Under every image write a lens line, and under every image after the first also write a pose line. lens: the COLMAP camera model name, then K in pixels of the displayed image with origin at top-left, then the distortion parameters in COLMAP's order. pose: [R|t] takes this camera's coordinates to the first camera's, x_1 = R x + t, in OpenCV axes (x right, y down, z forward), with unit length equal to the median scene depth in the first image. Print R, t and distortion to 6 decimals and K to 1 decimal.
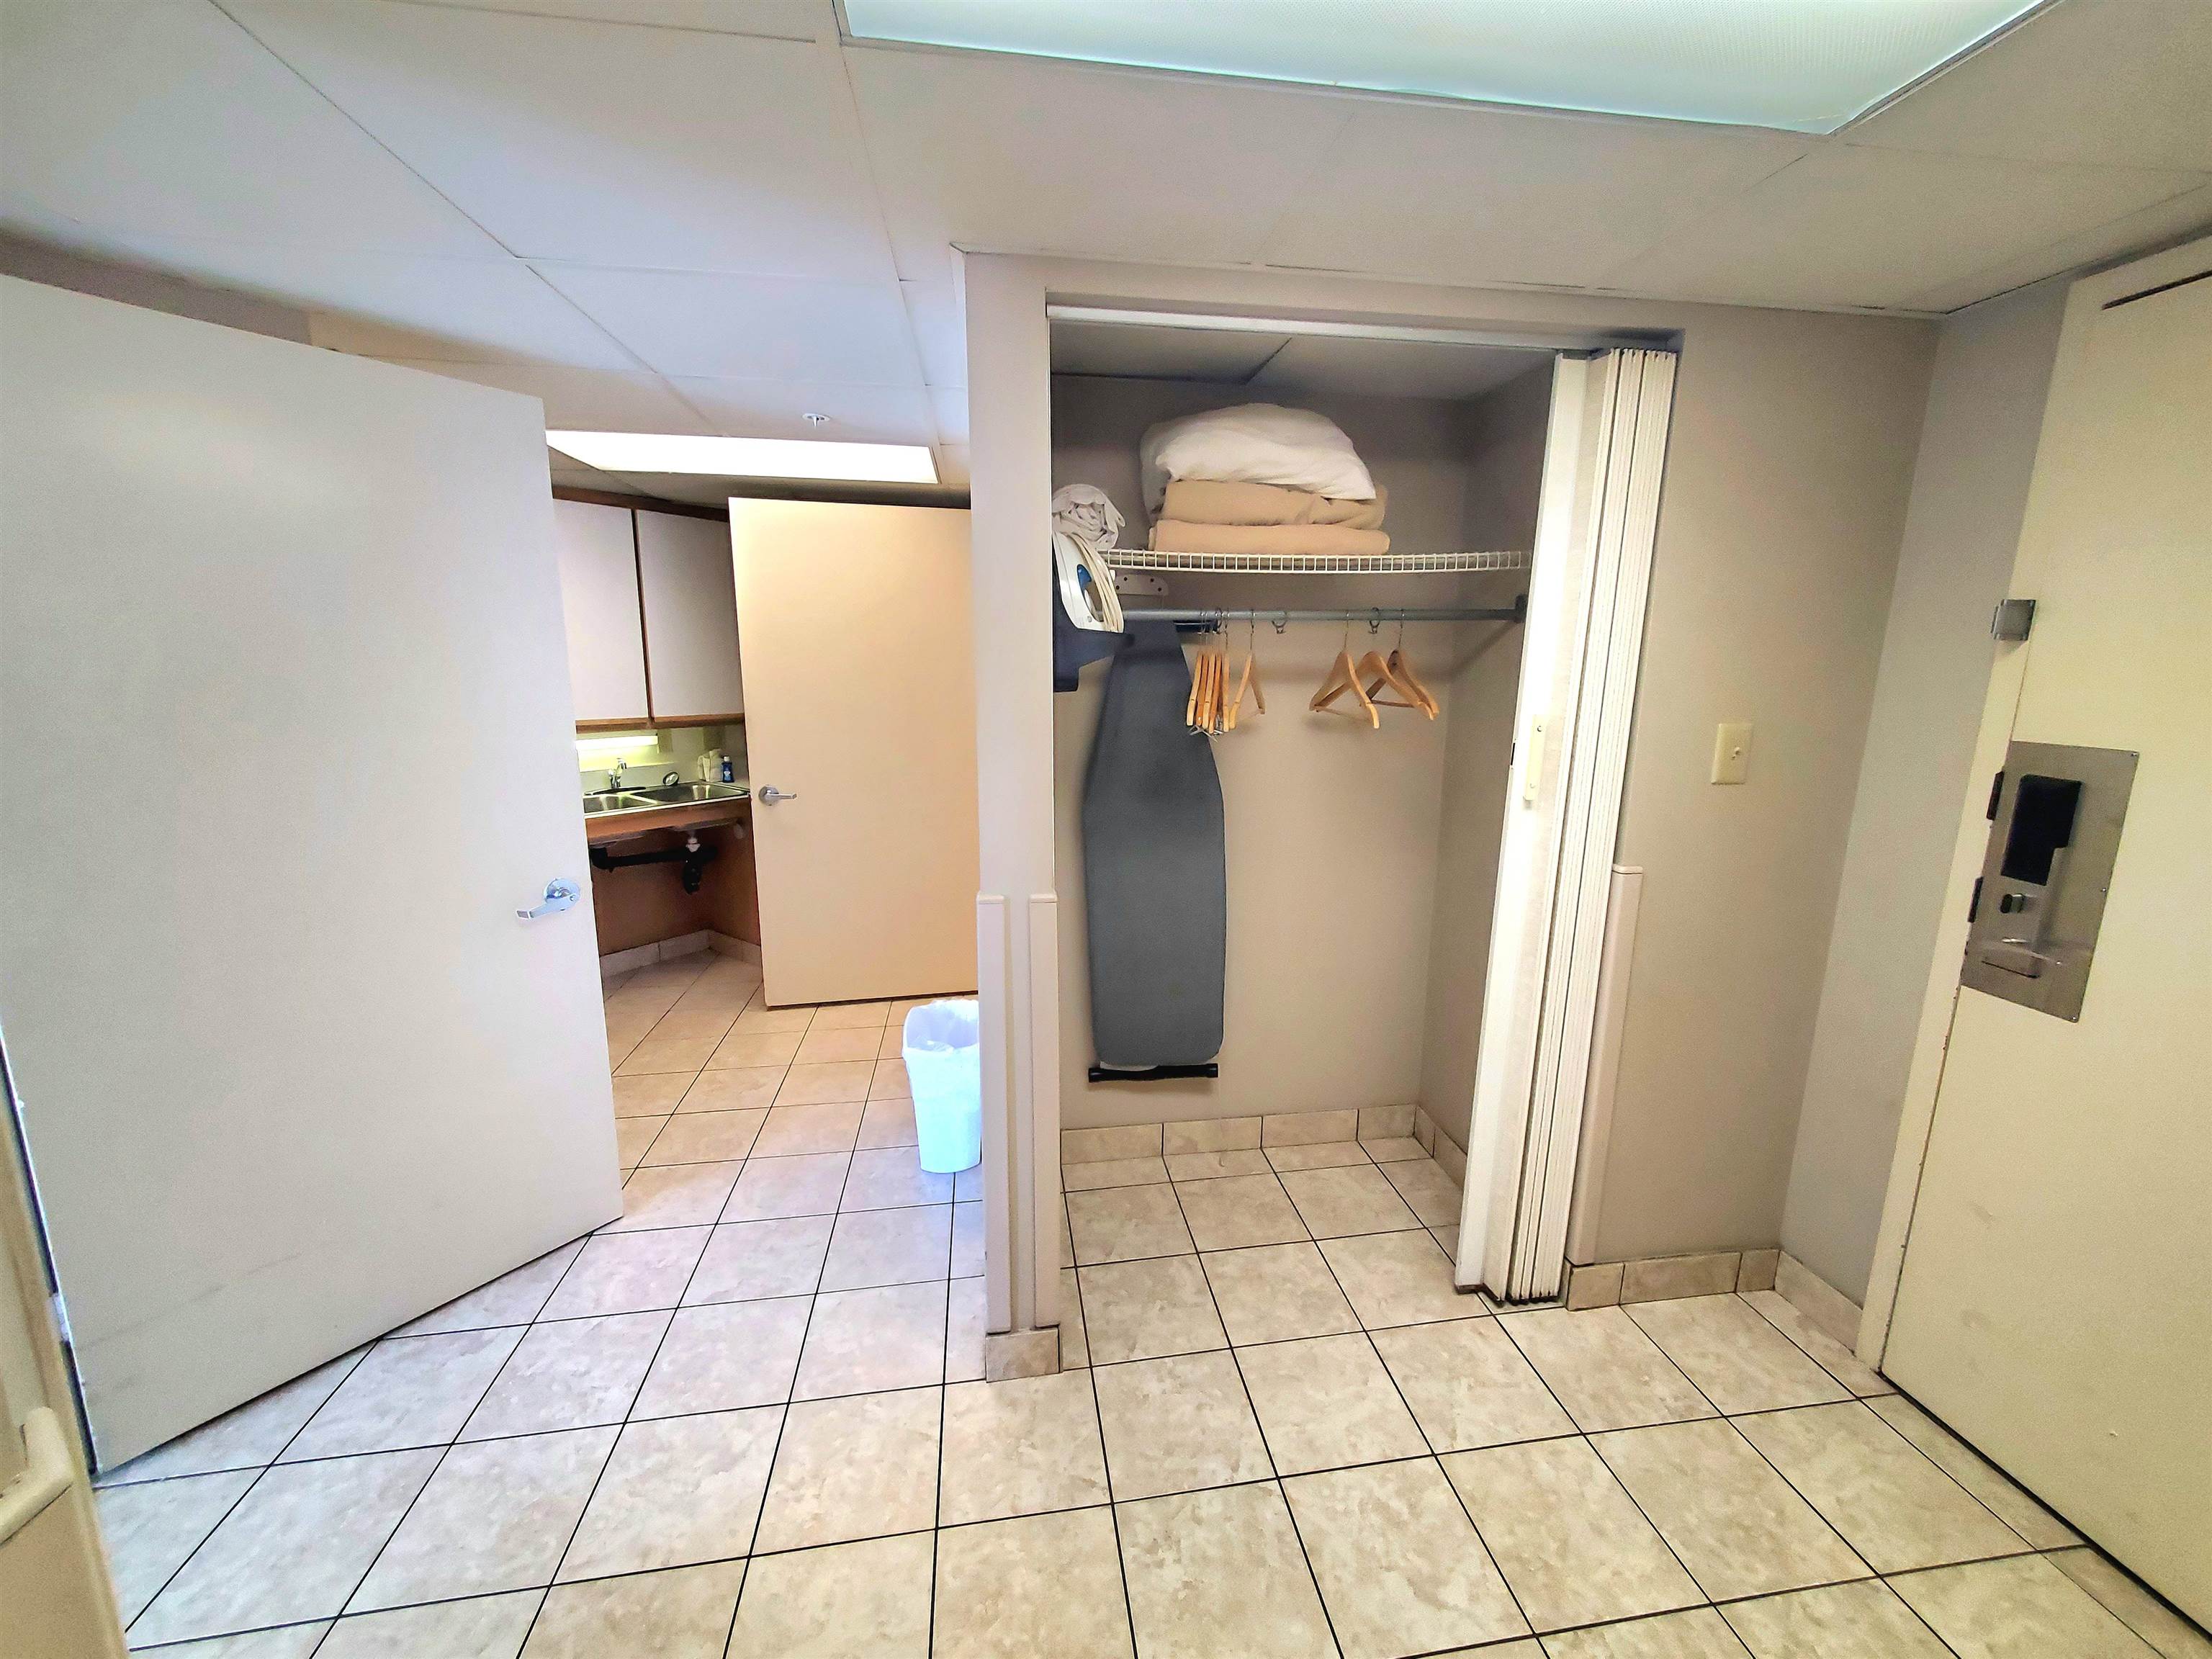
lens RADIAL K [[880.6, 0, 1106.0], [0, 880.6, 829.5], [0, 0, 1]] dist [-0.003015, -0.000057]
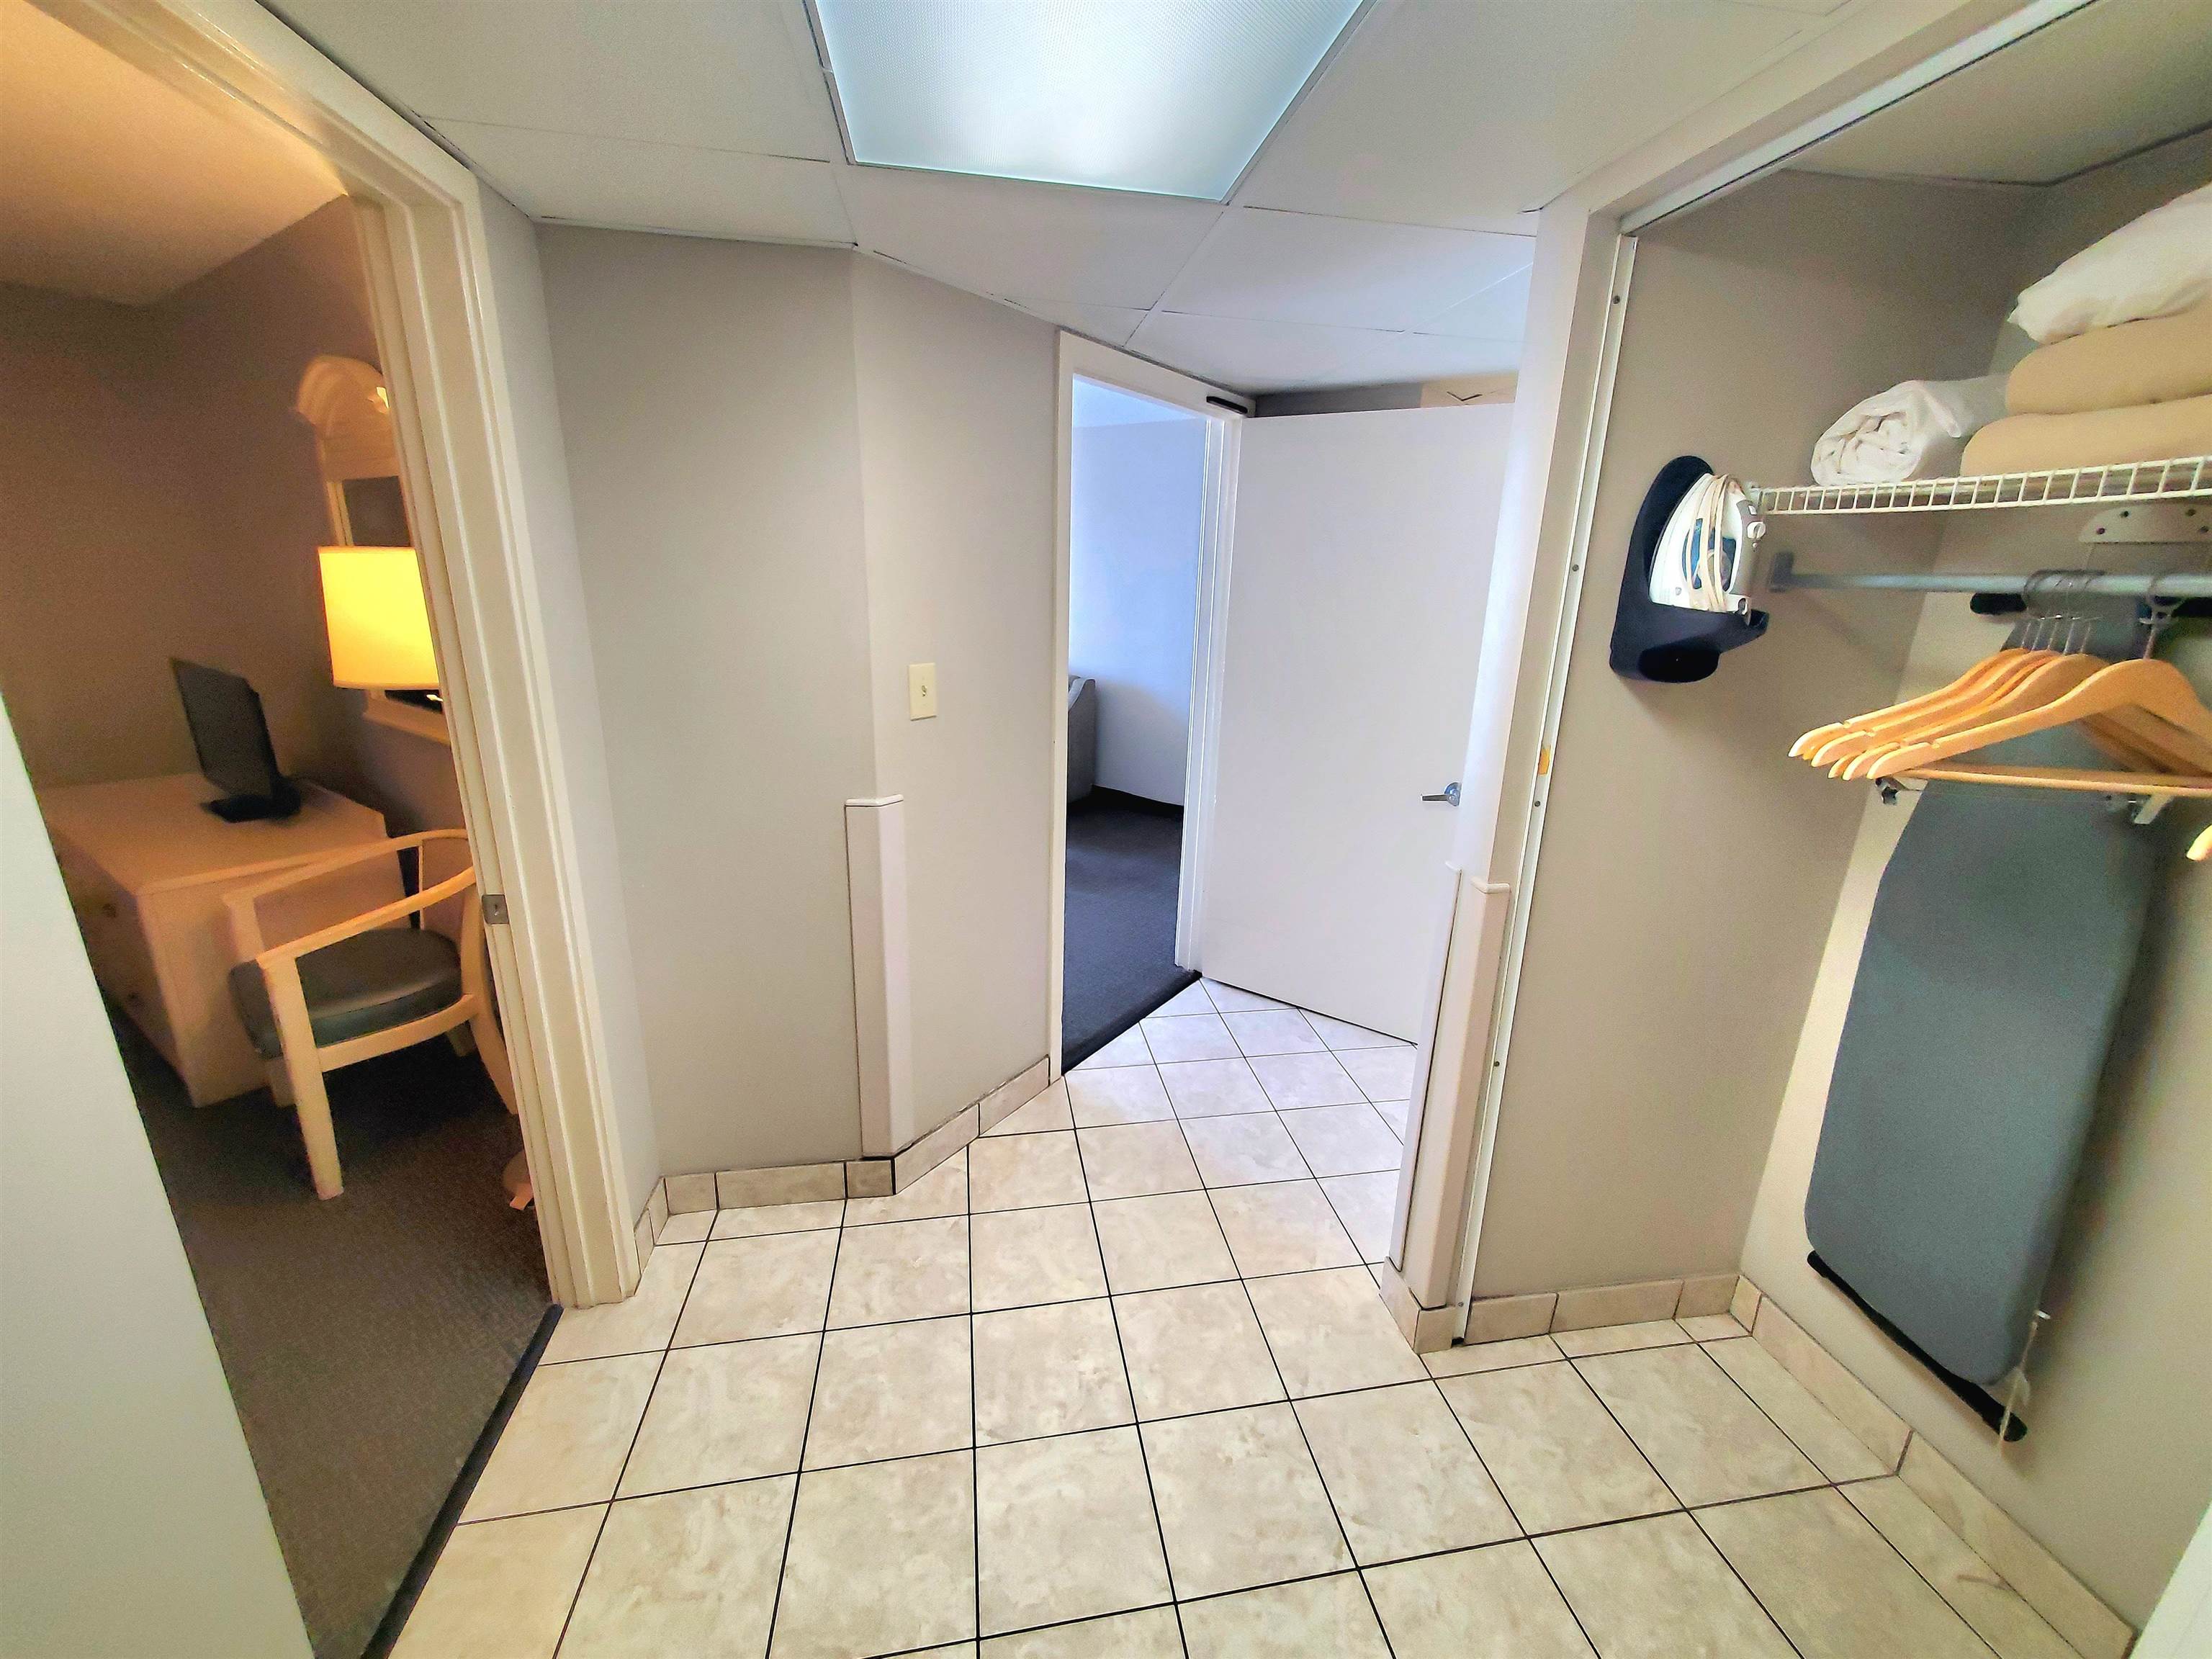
lens RADIAL K [[880.6, 0, 1106.0], [0, 880.6, 829.5], [0, 0, 1]] dist [-0.003015, -0.000057]
pose [[0.009162, 0.284553, -0.958617, 0.861650], [-0.226530, 0.934324, 0.275177, -0.152264], [0.973961, 0.214635, 0.073020, 0.544934]]
